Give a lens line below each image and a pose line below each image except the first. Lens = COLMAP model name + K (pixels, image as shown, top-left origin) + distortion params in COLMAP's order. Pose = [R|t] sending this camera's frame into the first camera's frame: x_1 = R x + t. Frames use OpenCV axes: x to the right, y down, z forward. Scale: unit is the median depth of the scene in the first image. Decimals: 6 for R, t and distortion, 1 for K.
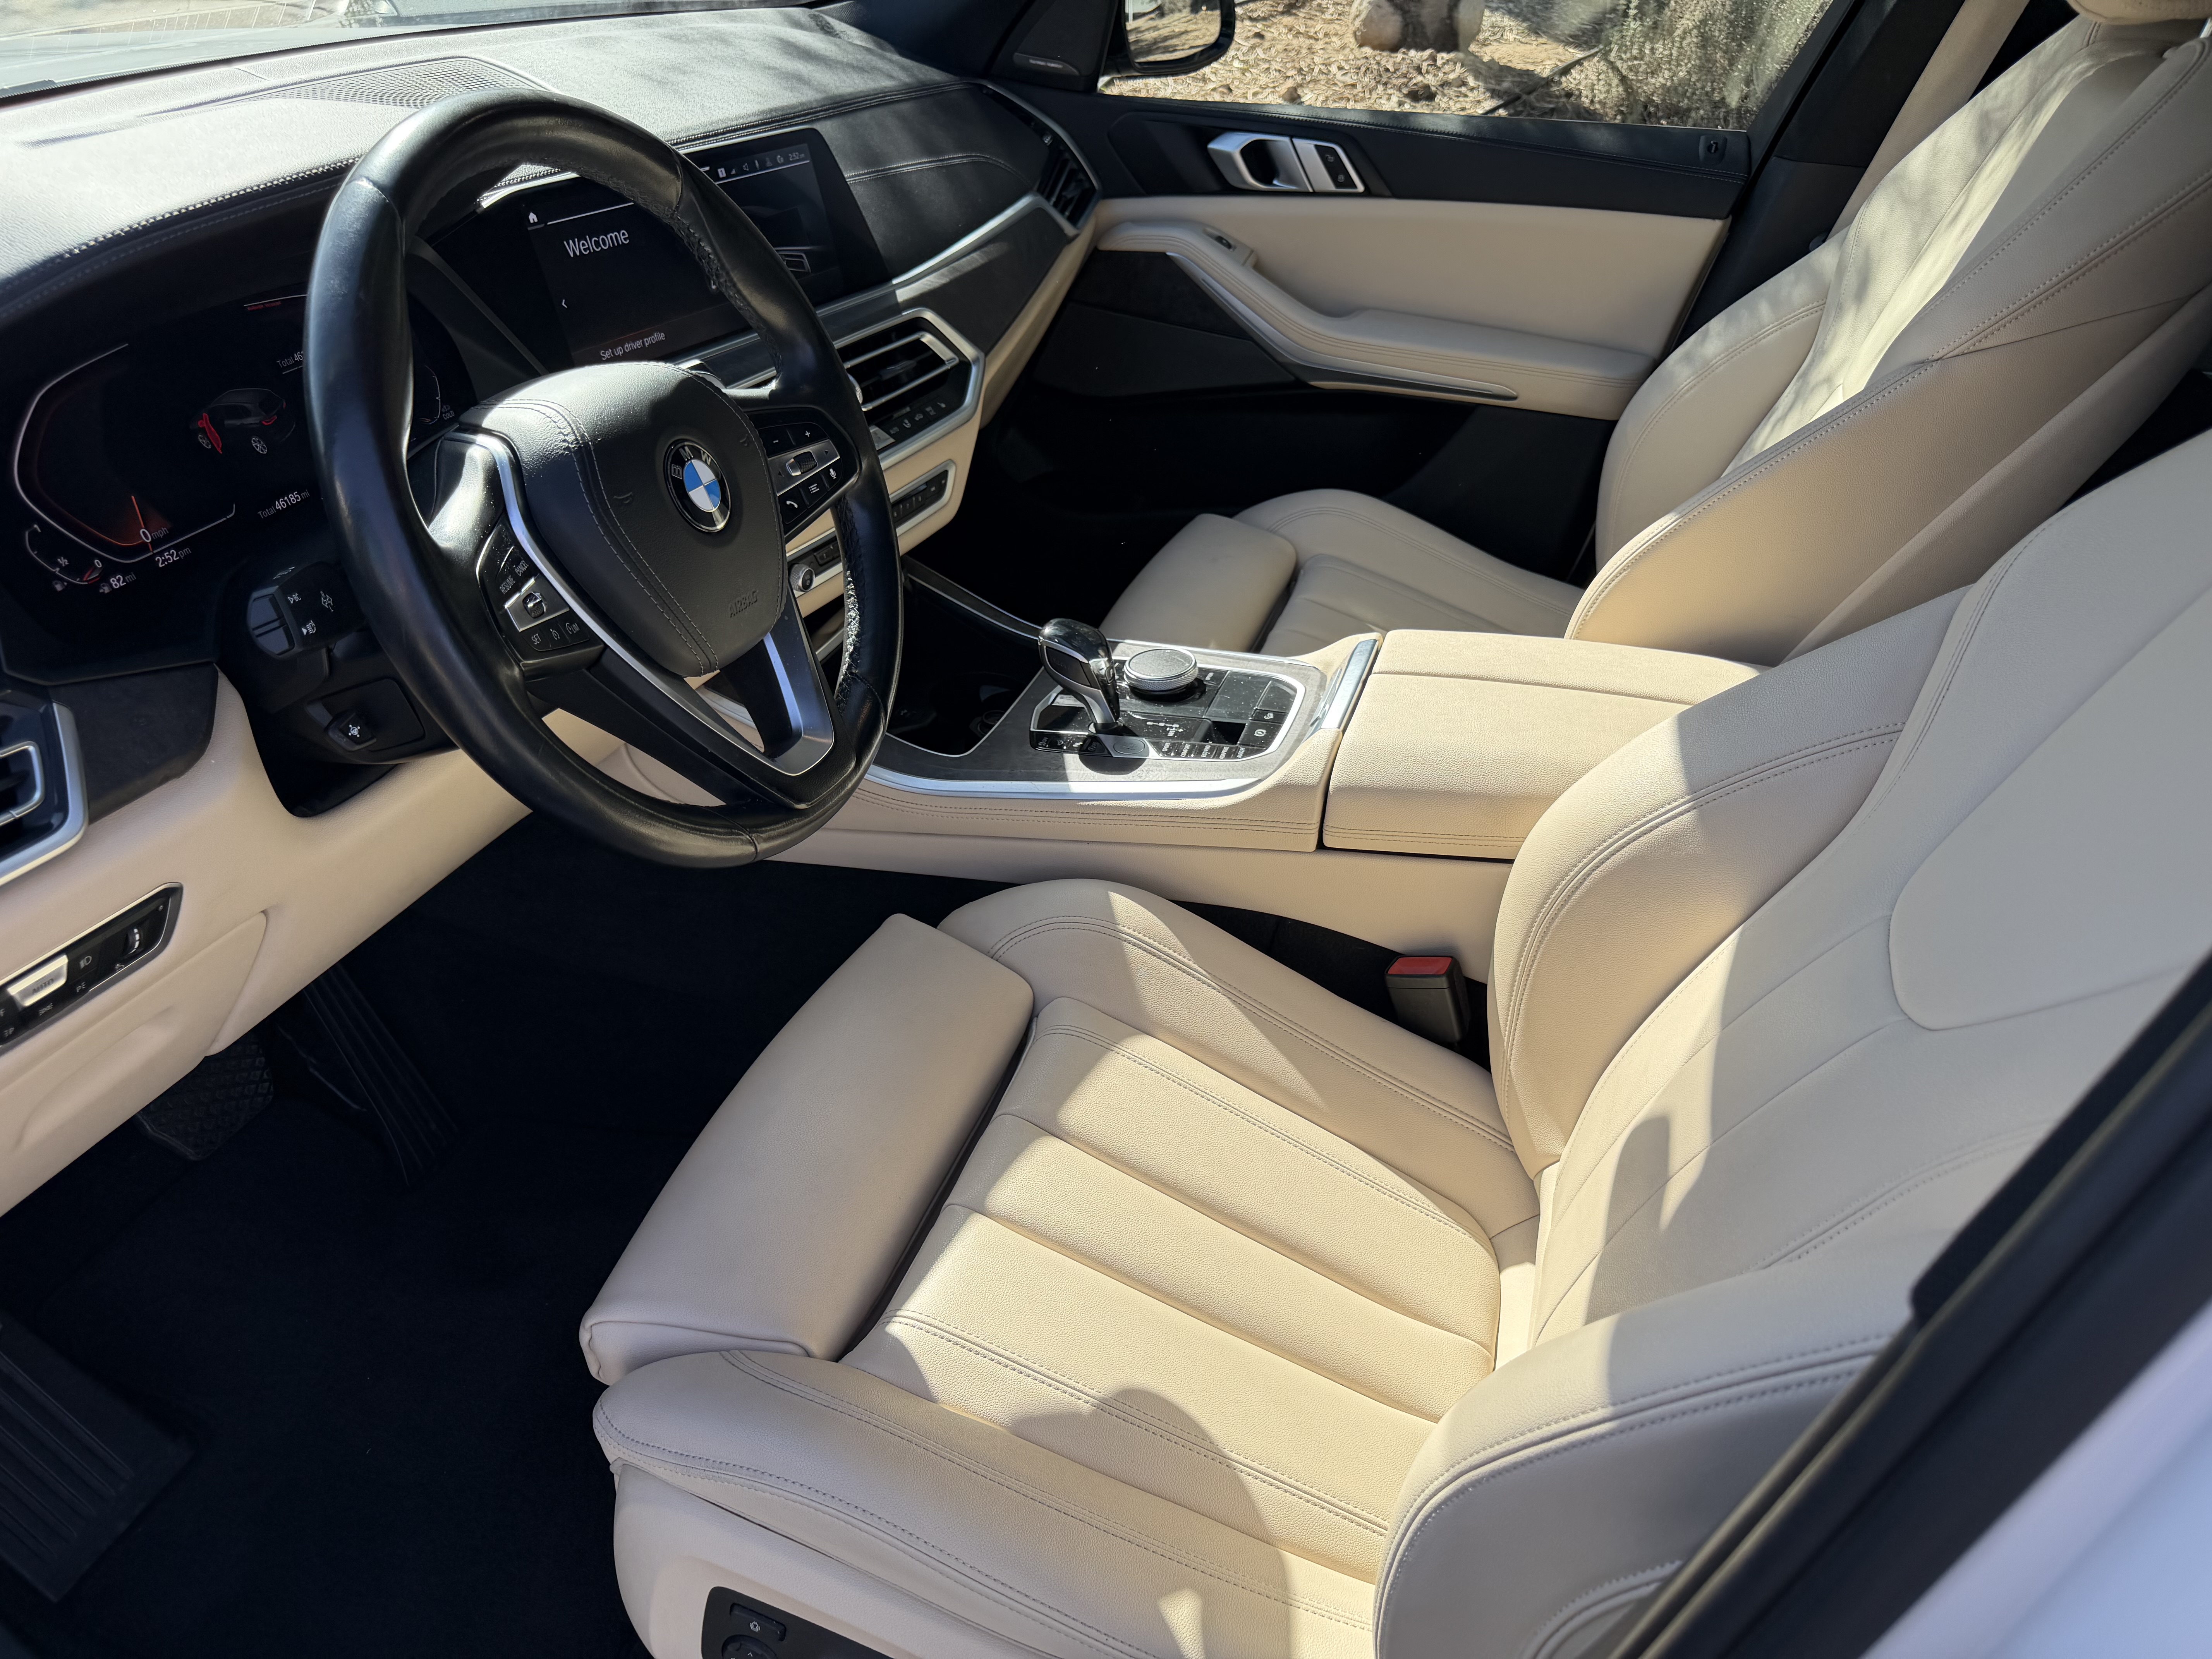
lens RADIAL K [[1582.3, 0, 1106.0], [0, 1582.3, 829.5], [0, 0, 1]] dist [-0.031299, -0.002278]
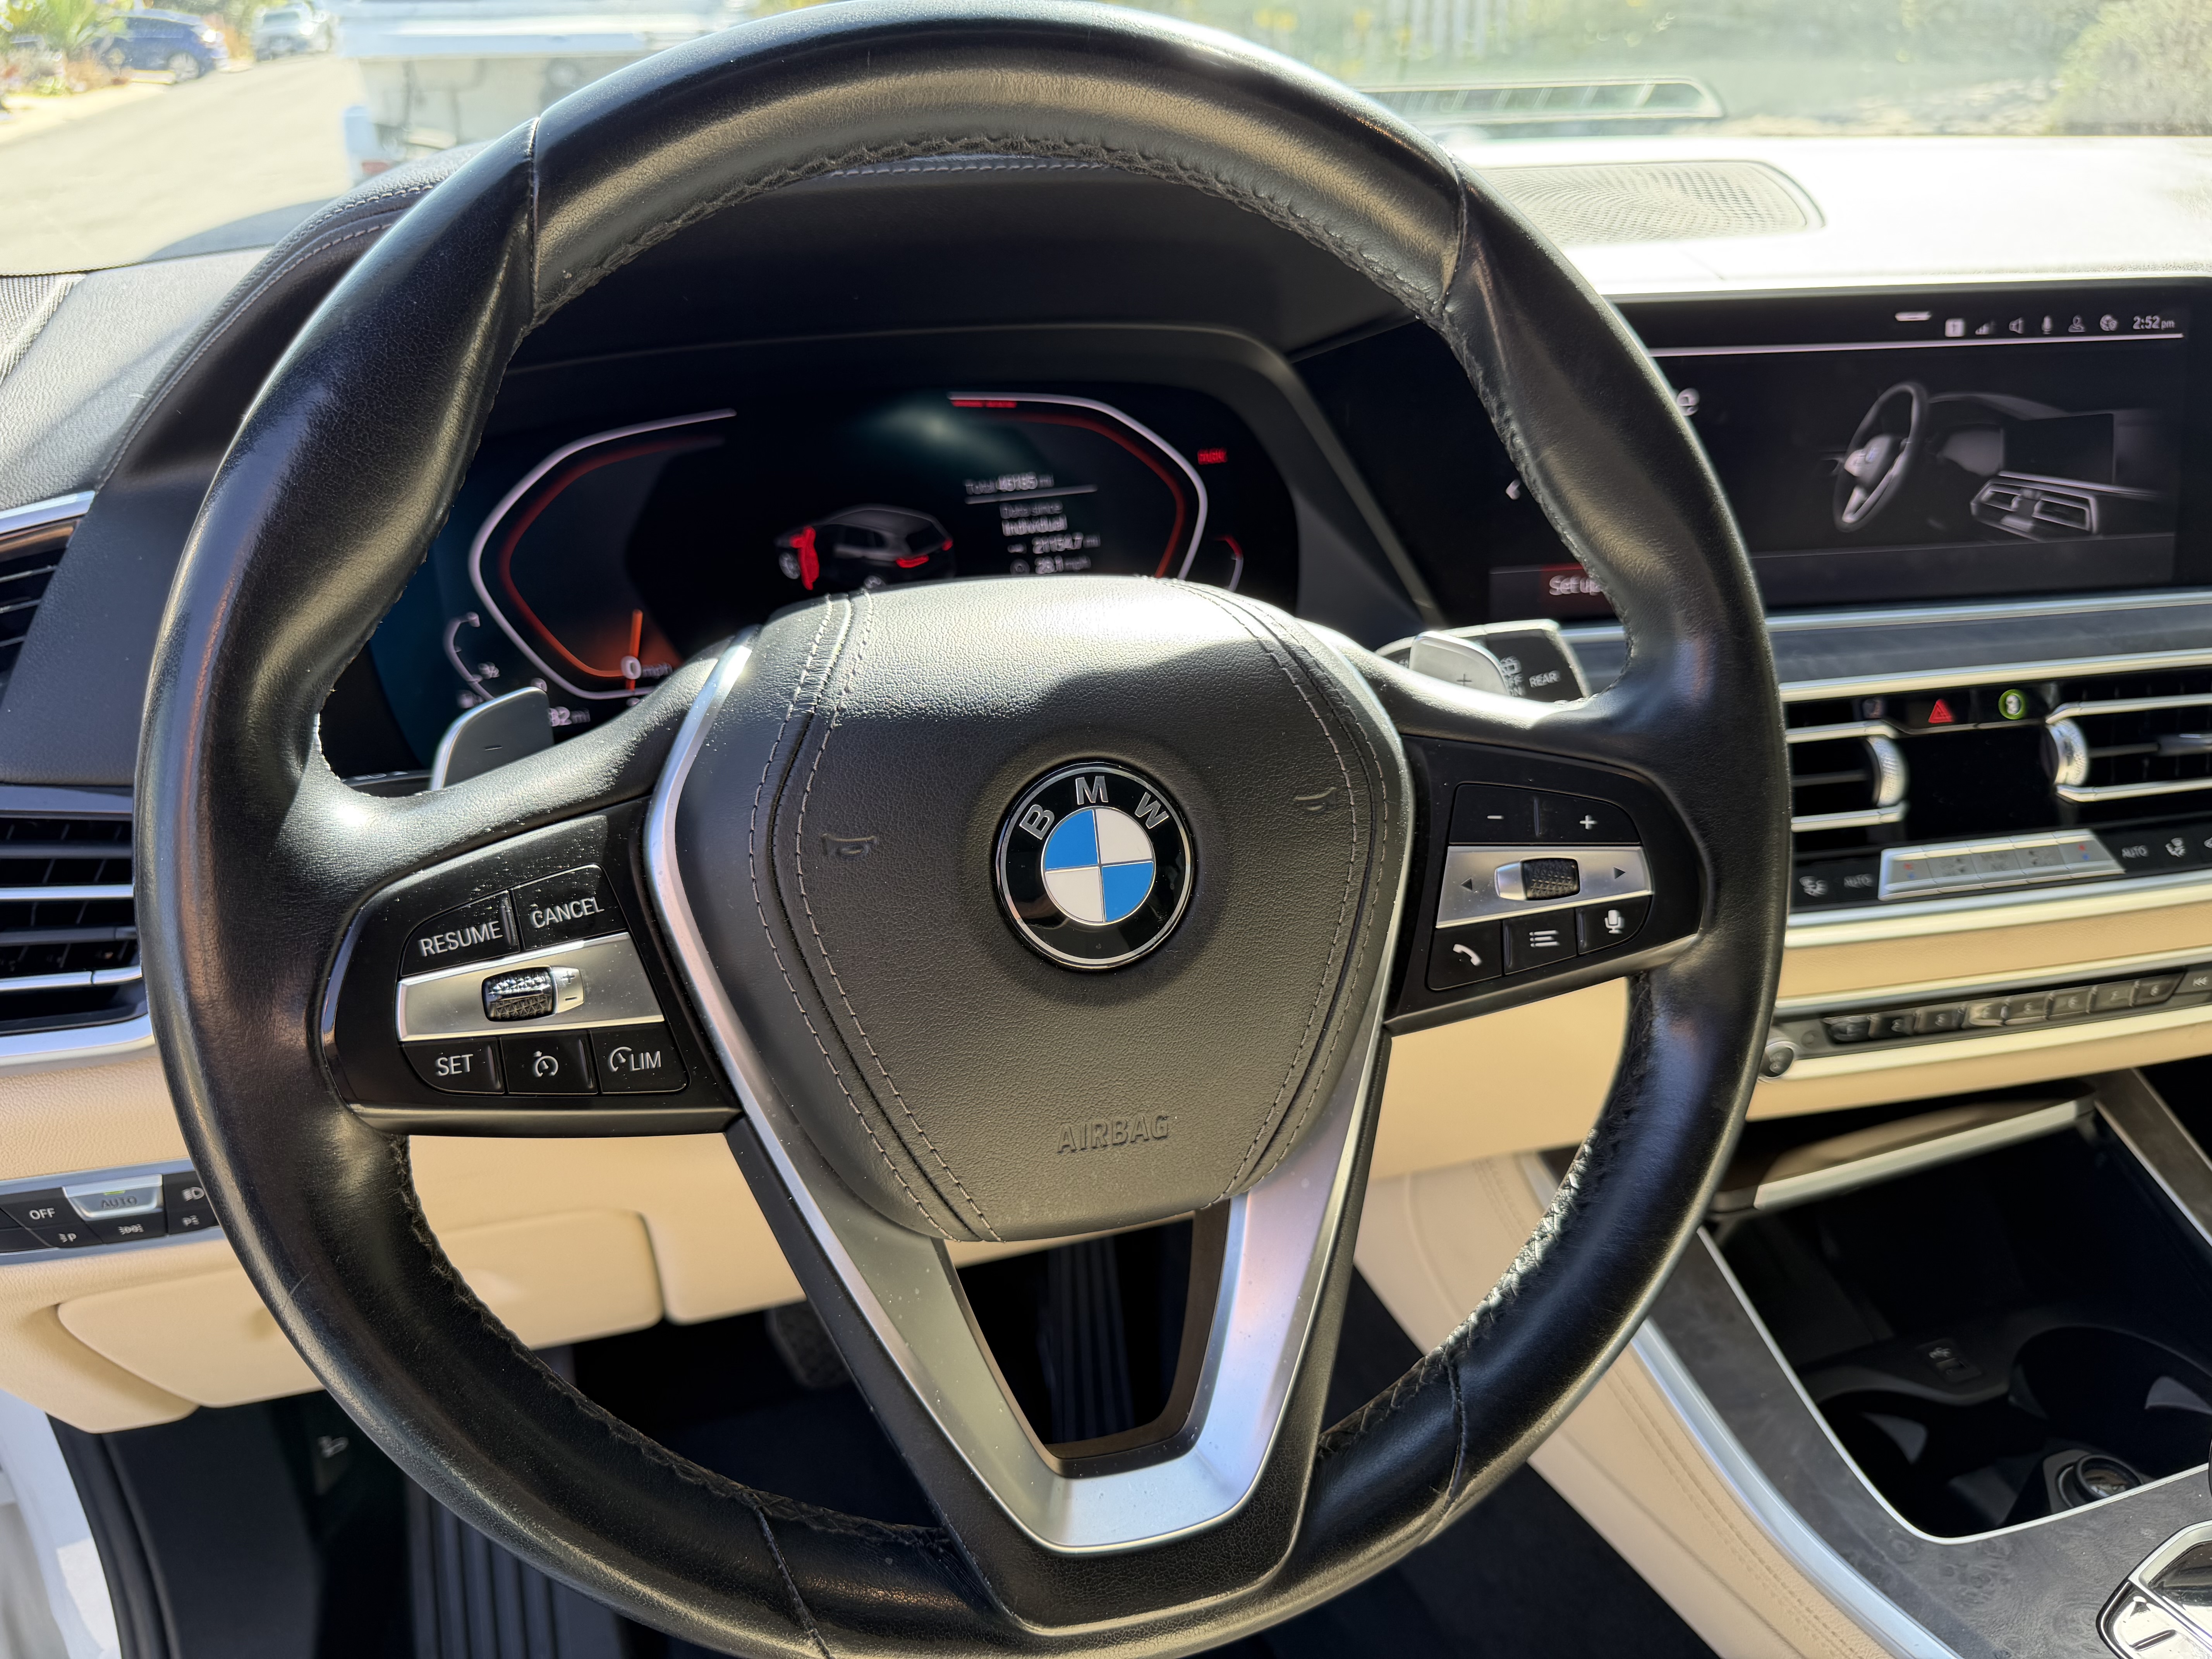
lens RADIAL K [[1606.6, 0, 1106.0], [0, 1606.6, 829.5], [0, 0, 1]] dist [0.012426, -0.009531]
pose [[0.594699, 0.309253, -0.742089, 0.074687], [-0.402588, 0.913537, 0.058074, -0.232282], [0.695886, 0.264219, 0.667781, 0.629688]]
